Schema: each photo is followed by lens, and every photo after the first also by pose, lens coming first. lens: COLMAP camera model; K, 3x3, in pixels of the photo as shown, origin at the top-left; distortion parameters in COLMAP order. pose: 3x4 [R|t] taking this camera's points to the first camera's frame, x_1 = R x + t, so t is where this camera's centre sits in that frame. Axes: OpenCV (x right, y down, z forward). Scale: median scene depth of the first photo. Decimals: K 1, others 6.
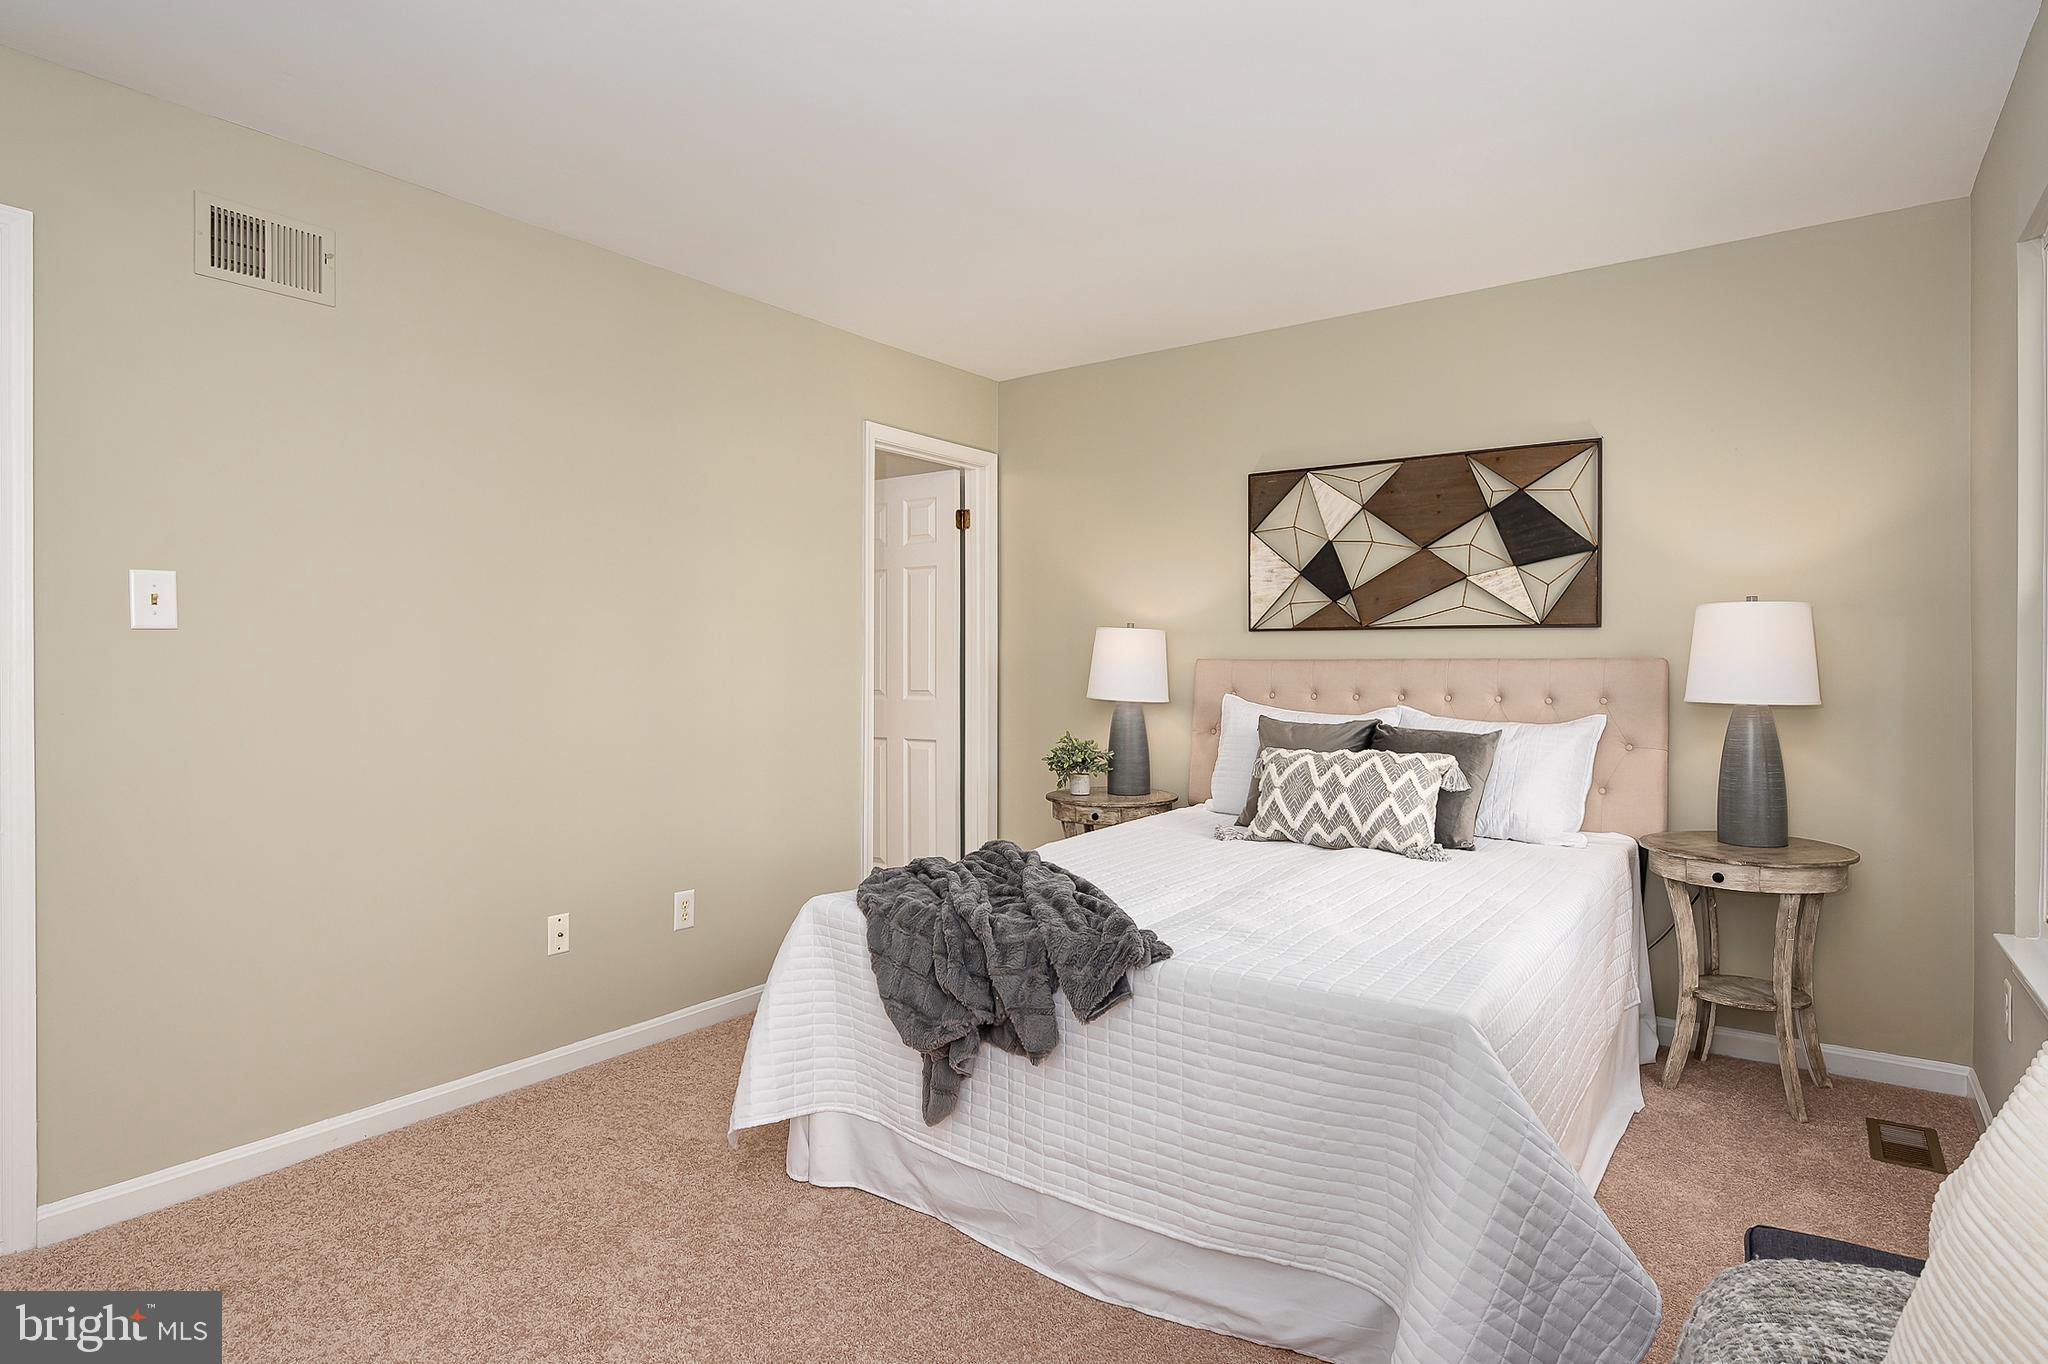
lens RADIAL K [[1082.8, 0, 1024.1], [0, 1082.8, 679.1], [0, 0, 1]] dist [-0.014546, 0.001343]
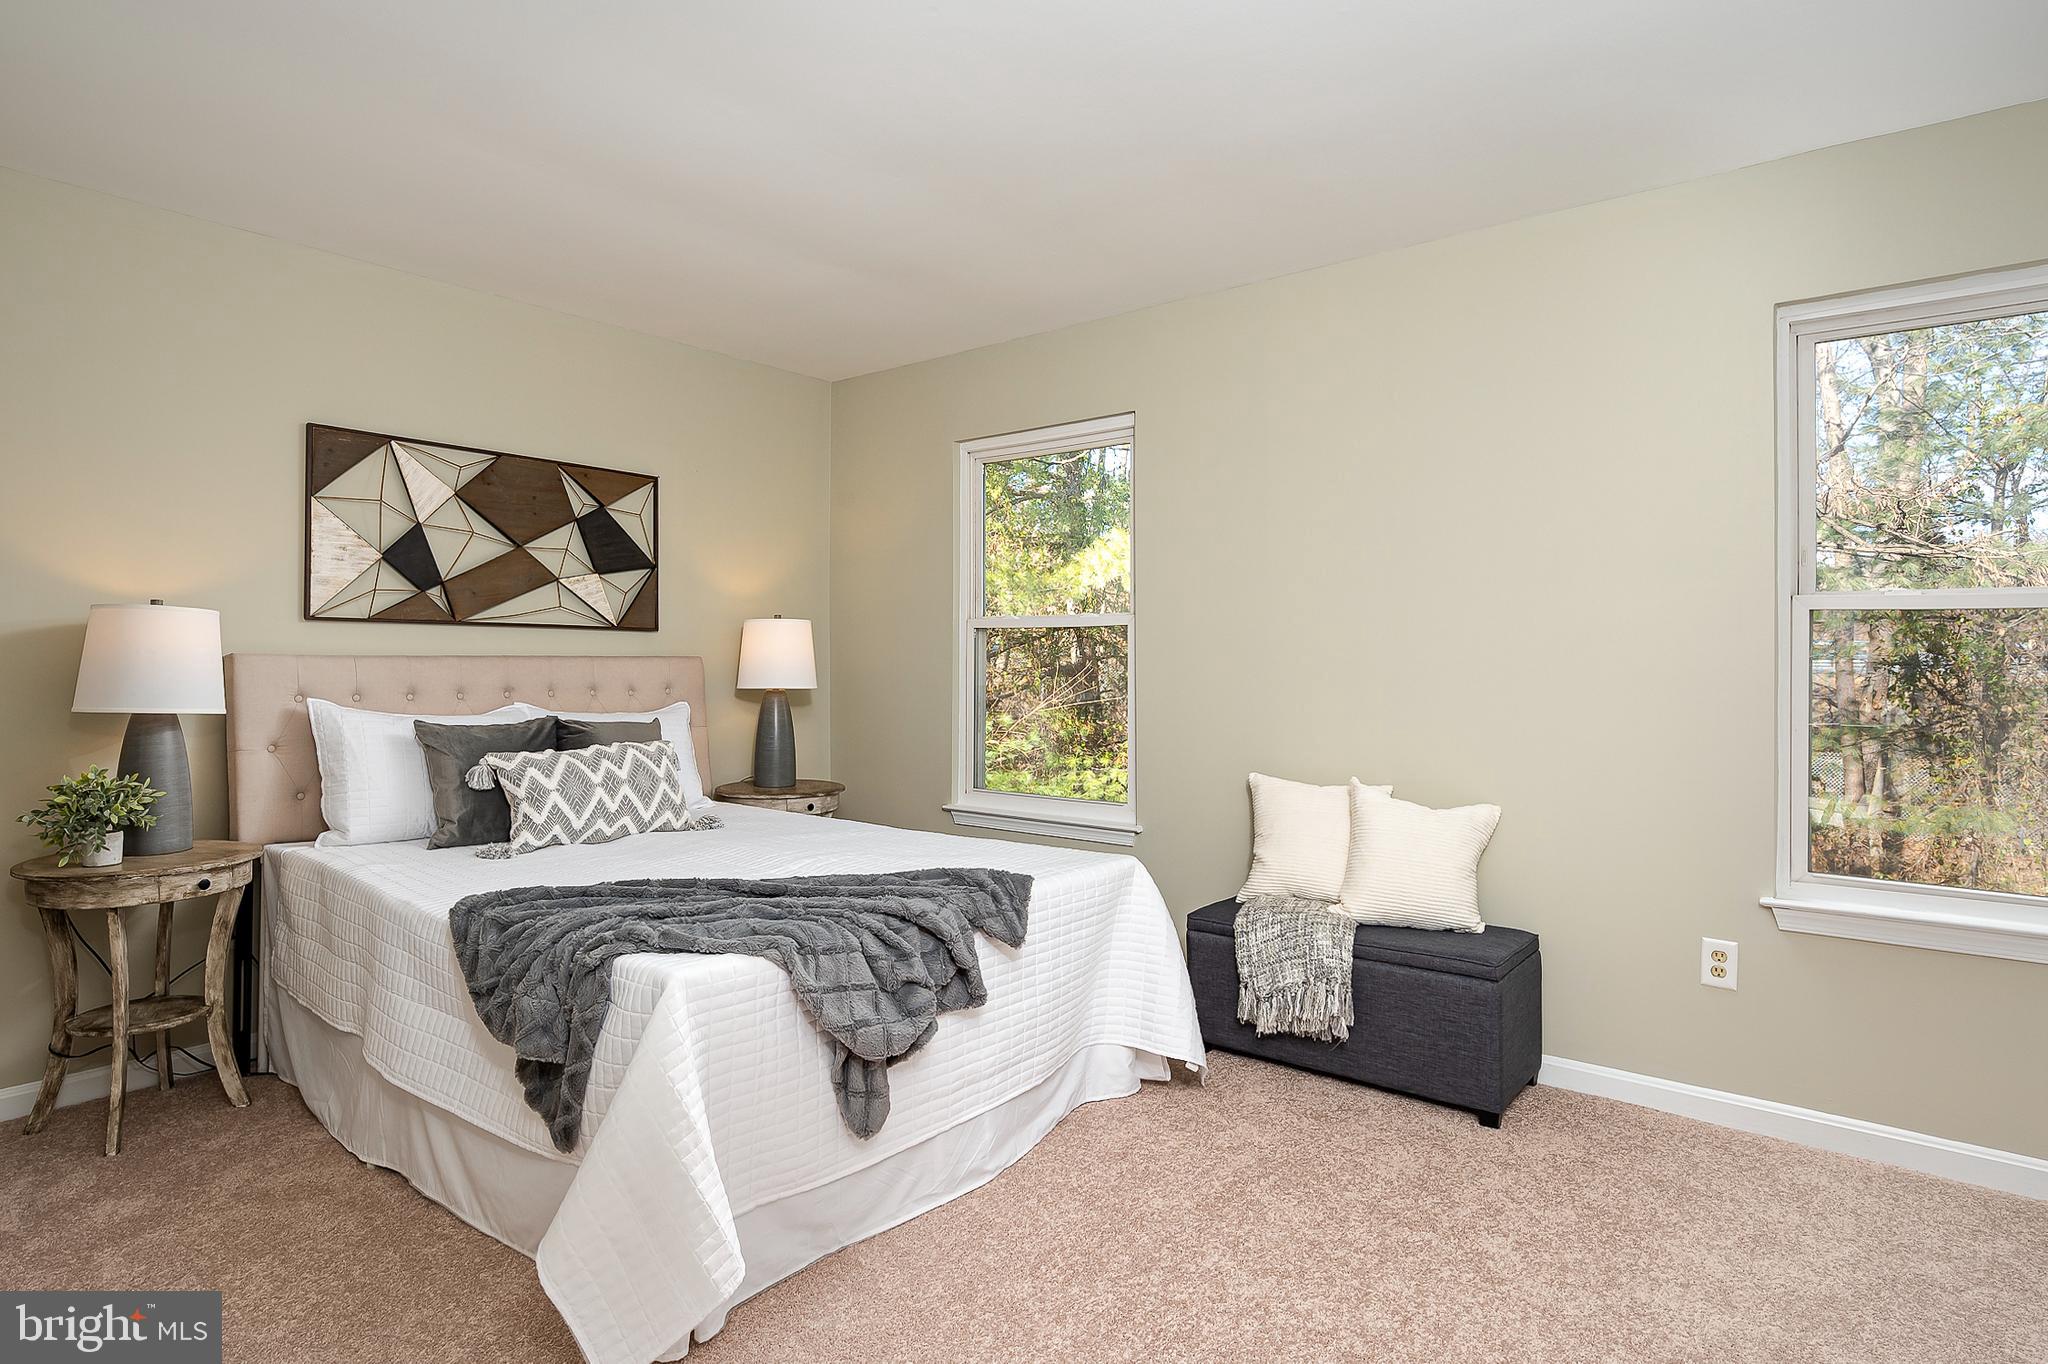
lens RADIAL K [[1082.8, 0, 1023.7], [0, 1082.8, 668.0], [0, 0, 1]] dist [-0.014546, 0.001343]
pose [[0.049863, -0.005728, 0.998740, -0.641253], [0.013802, 0.999892, 0.005046, -0.006291], [-0.998661, 0.013533, 0.049937, 0.498589]]
